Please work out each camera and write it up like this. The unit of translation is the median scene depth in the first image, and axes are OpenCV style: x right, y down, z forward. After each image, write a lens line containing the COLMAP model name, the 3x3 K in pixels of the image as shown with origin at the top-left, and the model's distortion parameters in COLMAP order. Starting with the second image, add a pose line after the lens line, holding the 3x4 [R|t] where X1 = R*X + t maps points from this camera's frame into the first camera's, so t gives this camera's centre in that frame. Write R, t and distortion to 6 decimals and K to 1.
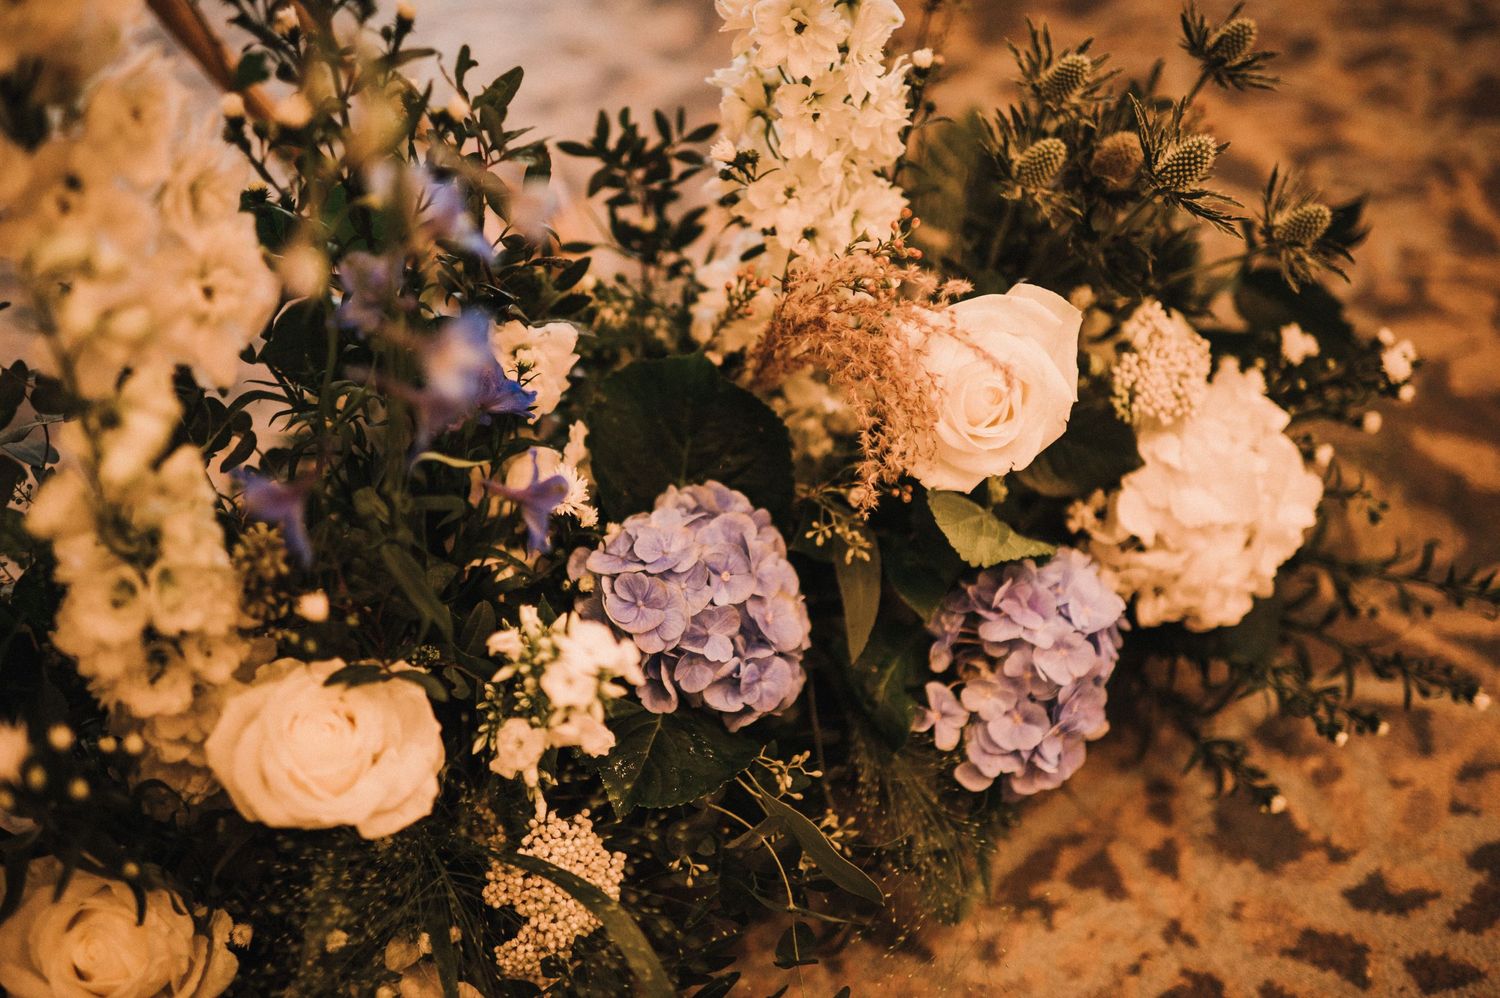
lens RADIAL K [[1519.1, 0, 753.6], [0, 1519.1, 484.8], [0, 0, 1]] dist [0.021526, -0.005306]
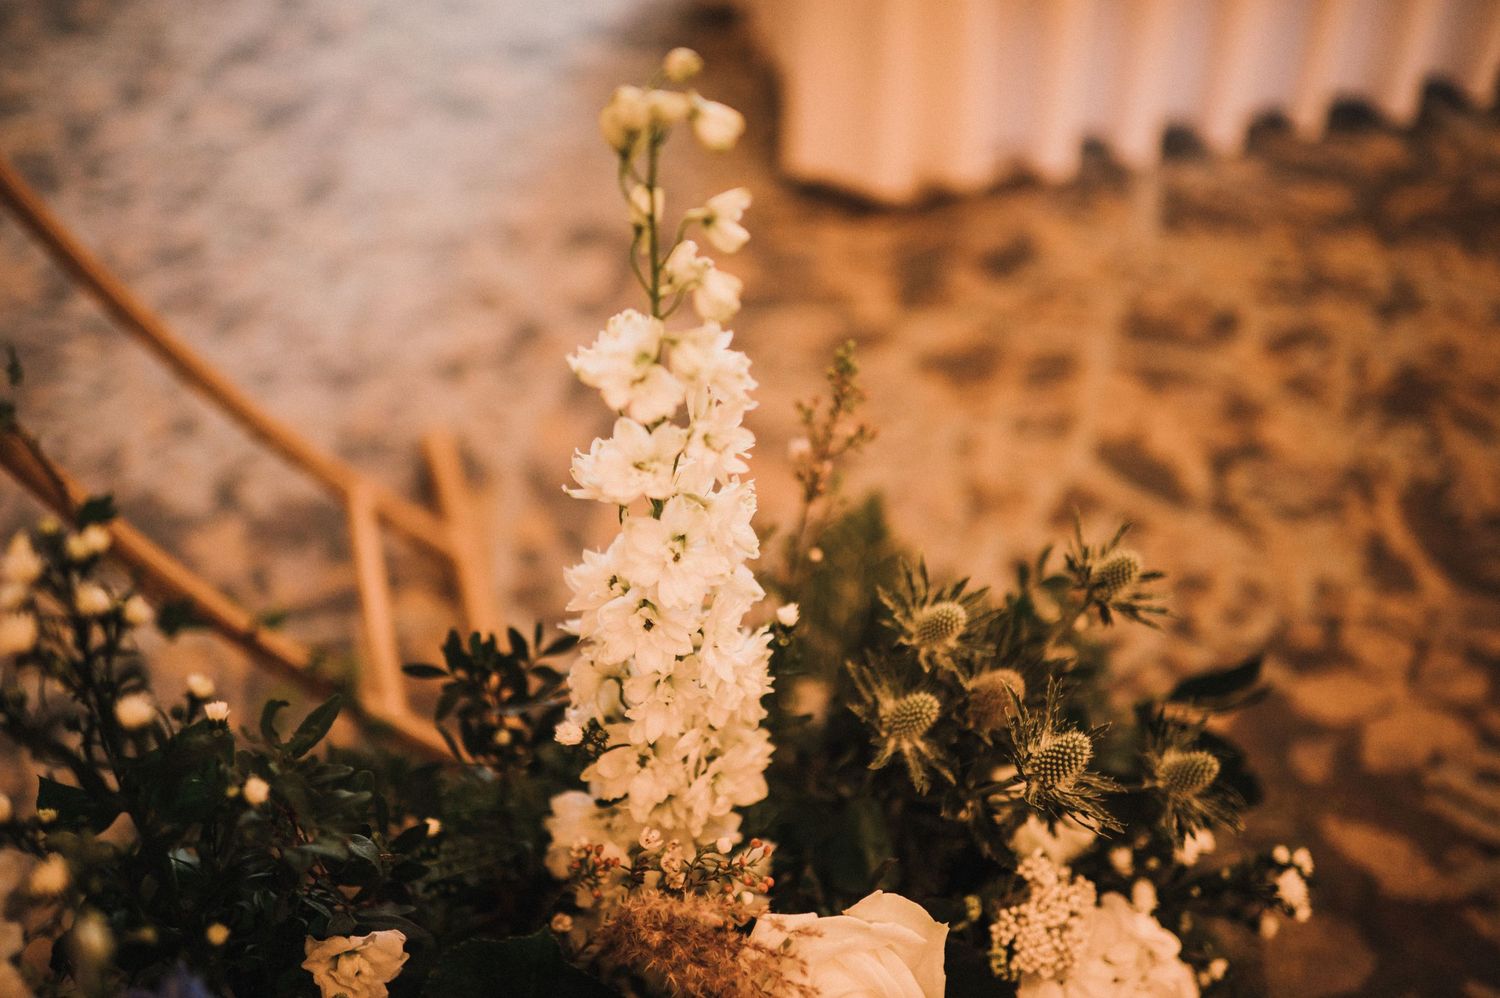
lens RADIAL K [[1519.1, 0, 753.6], [0, 1519.1, 484.8], [0, 0, 1]] dist [0.021526, -0.005306]
pose [[0.999489, 0.013833, 0.028809, 0.059175], [-0.013090, 0.999580, -0.025839, -0.321736], [-0.029155, 0.025448, 0.999251, 0.056686]]
